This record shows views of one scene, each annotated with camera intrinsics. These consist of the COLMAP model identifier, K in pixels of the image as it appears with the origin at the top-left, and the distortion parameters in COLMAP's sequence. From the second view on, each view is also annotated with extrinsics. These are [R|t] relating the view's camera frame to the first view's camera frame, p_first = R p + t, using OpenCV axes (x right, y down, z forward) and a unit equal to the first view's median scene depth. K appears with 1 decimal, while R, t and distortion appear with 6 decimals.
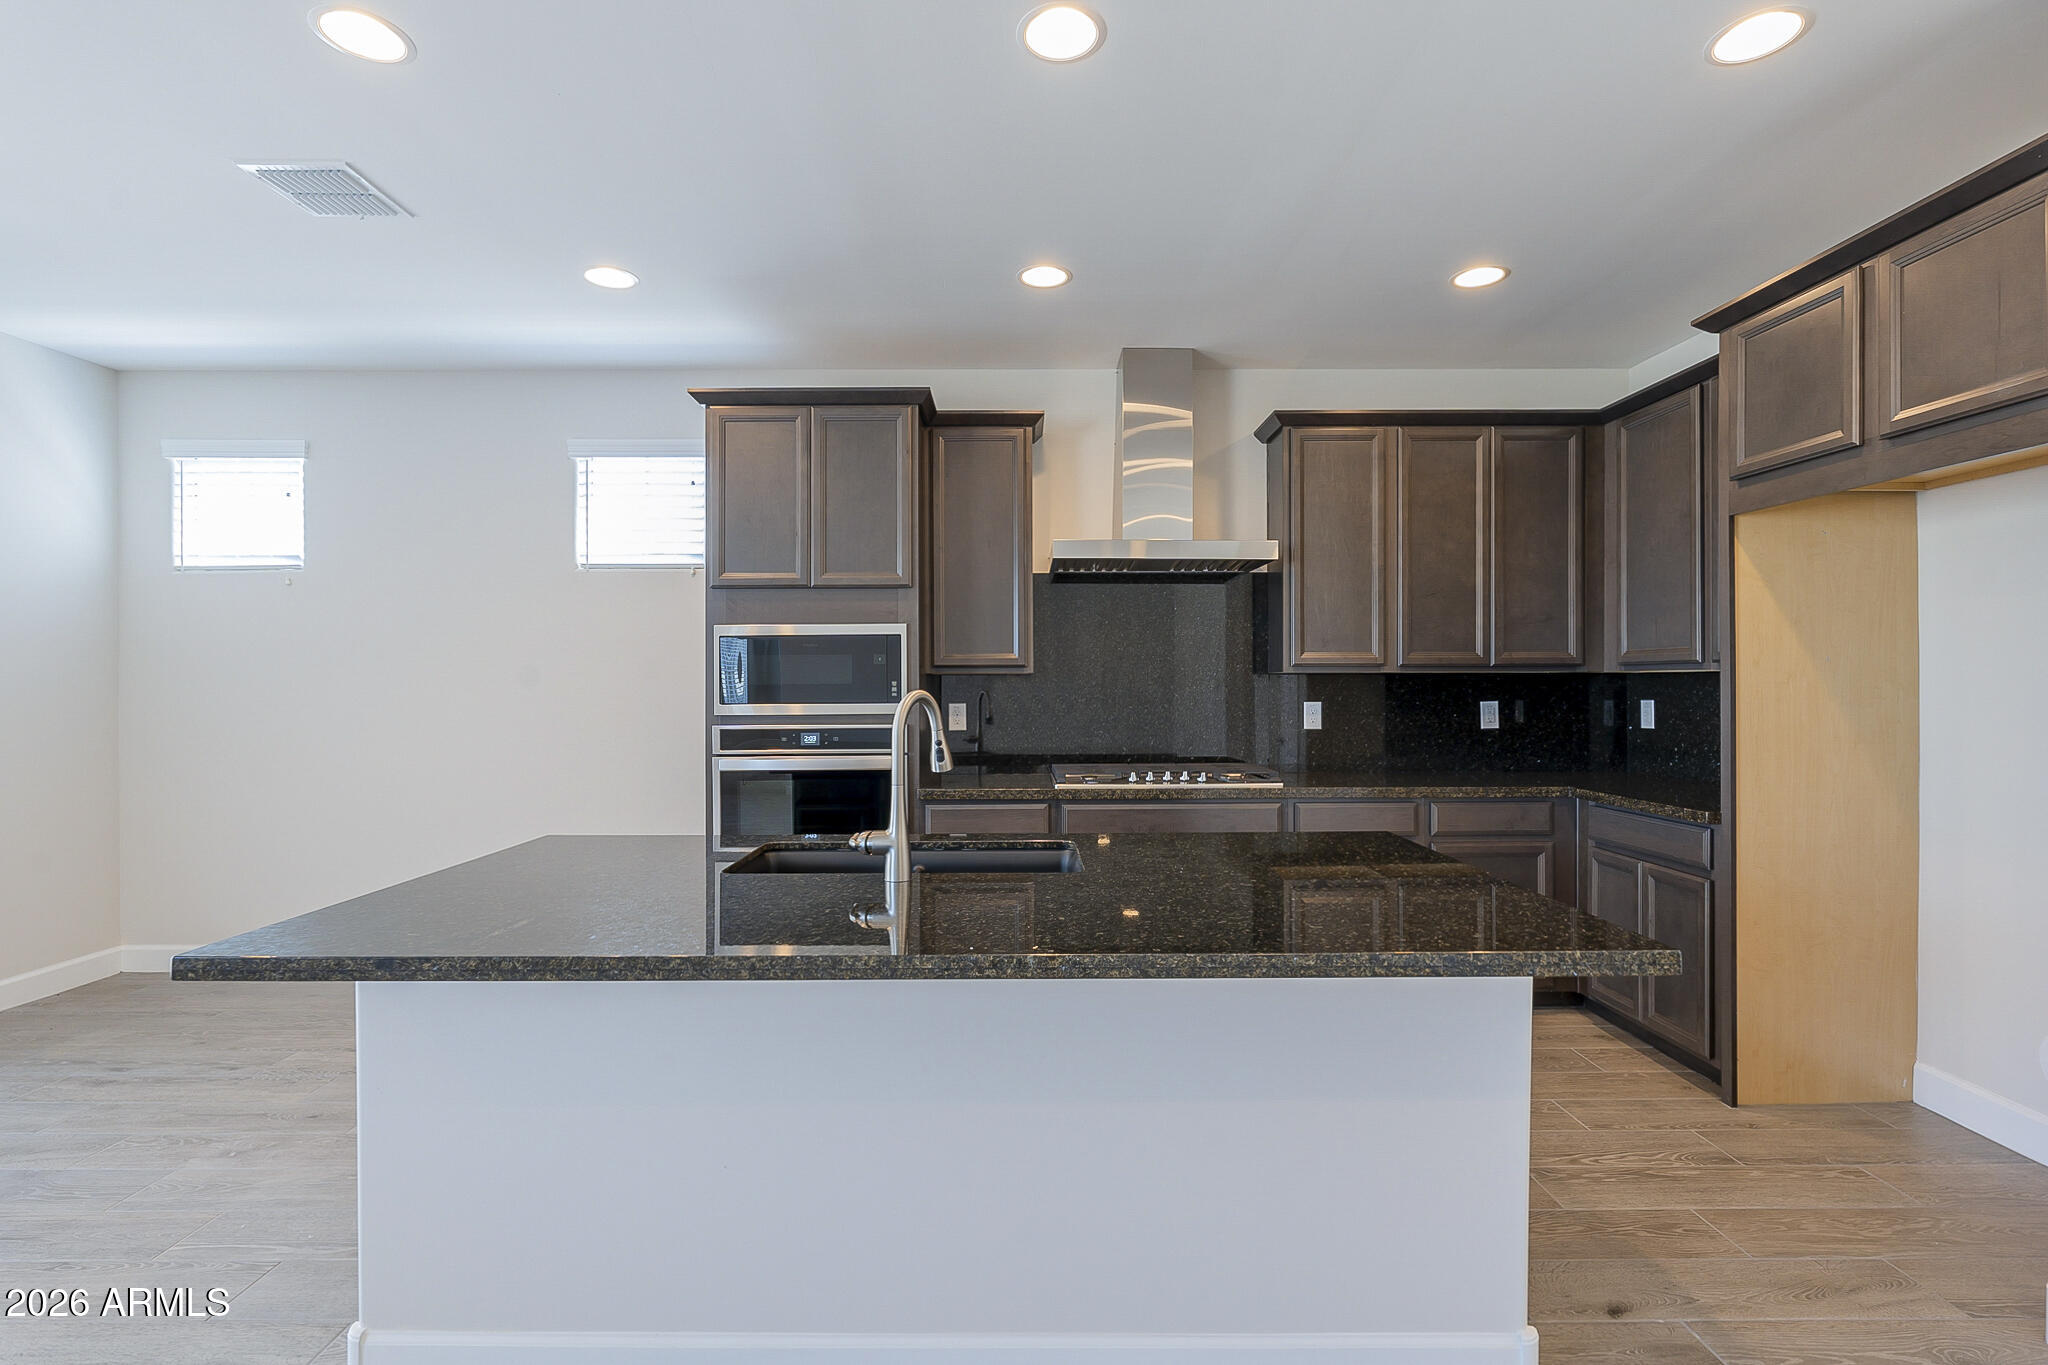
lens RADIAL K [[943.8, 0, 1024.0], [0, 943.8, 682.5], [0, 0, 1]] dist [-0.002233, 0.000383]
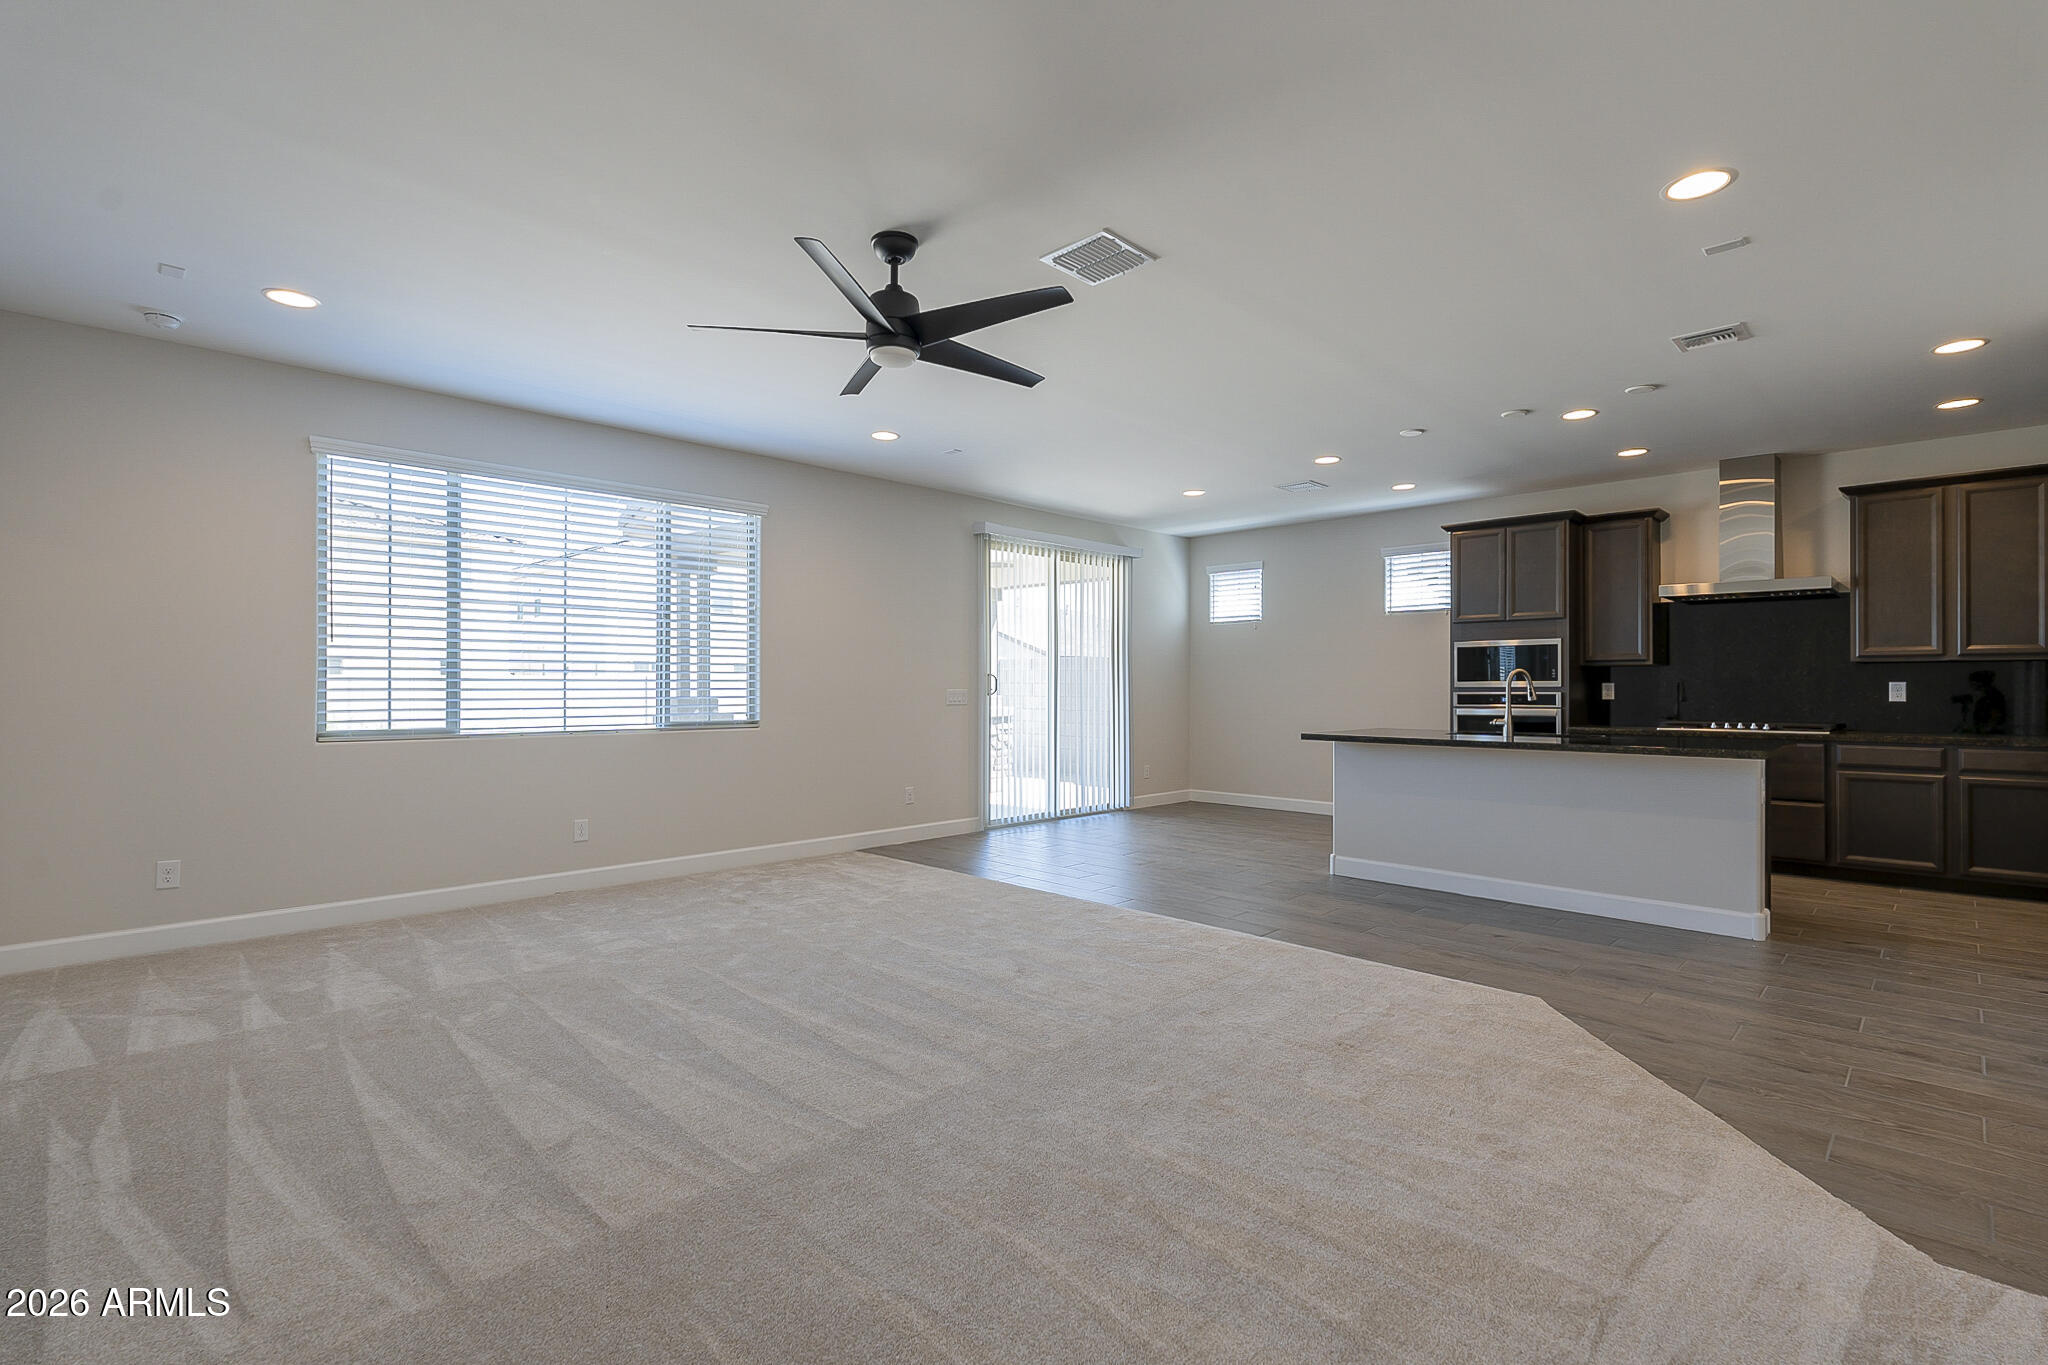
lens RADIAL K [[943.8, 0, 1024.0], [0, 943.8, 682.5], [0, 0, 1]] dist [-0.002233, 0.000383]
pose [[0.706564, -0.000498, -0.707649, 0.430242], [-0.002034, 0.999994, -0.002735, 0.031384], [0.707647, 0.003372, 0.706559, -1.031110]]
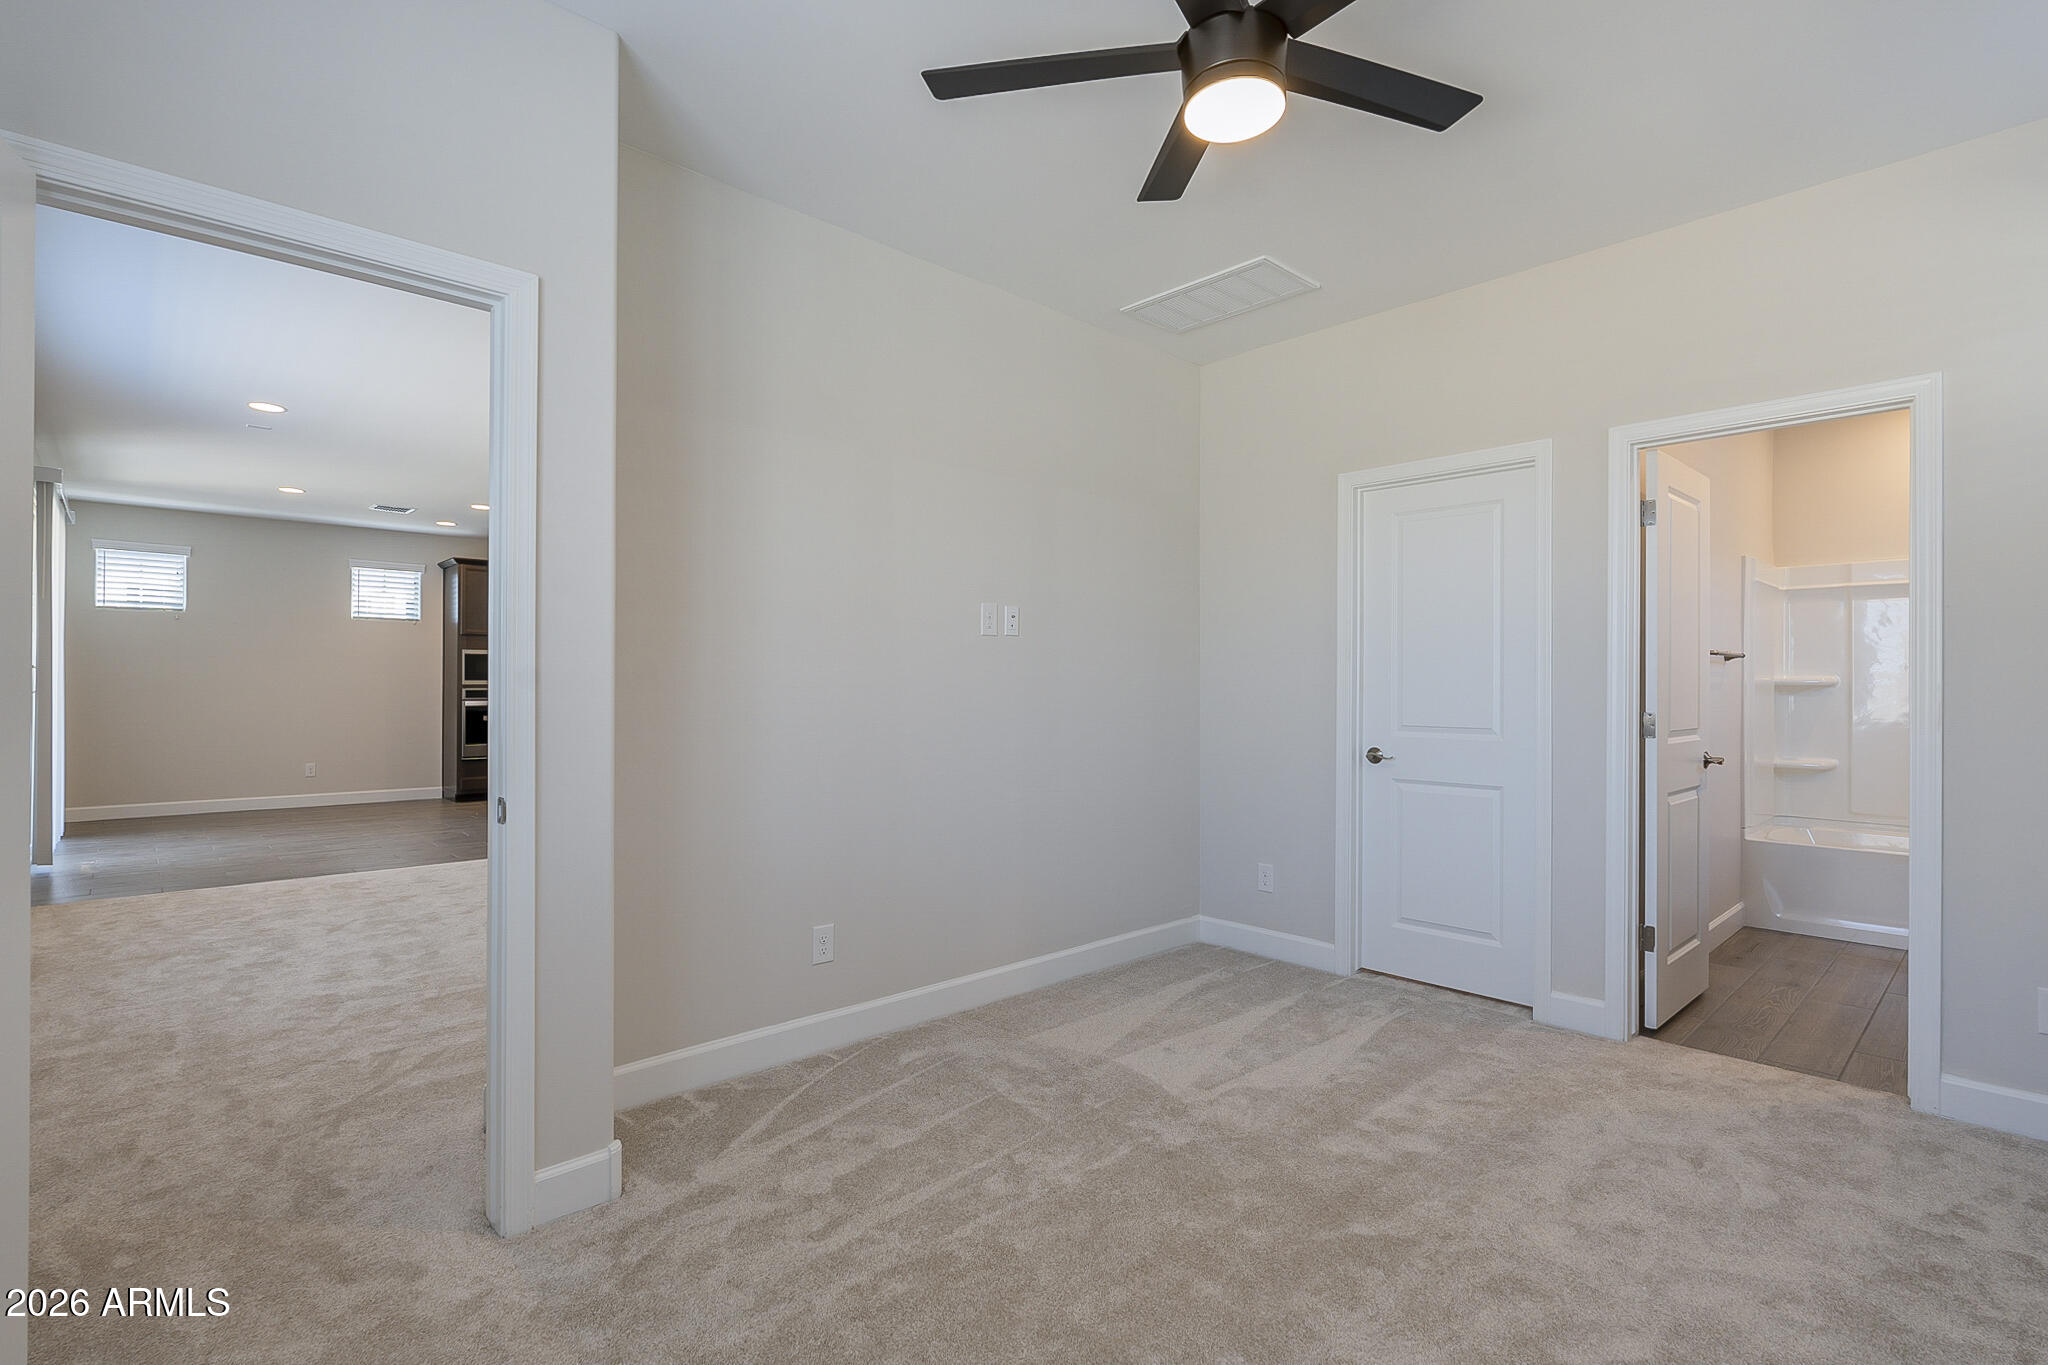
lens RADIAL K [[971.7, 0, 1023.6], [0, 971.7, 675.2], [0, 0, 1]] dist [-0.000782, -0.000034]
pose [[0.734484, 0.013265, 0.678496, -0.969937], [-0.006493, 0.999901, -0.012520, 0.031886], [-0.678595, 0.004790, 0.734497, -1.917873]]
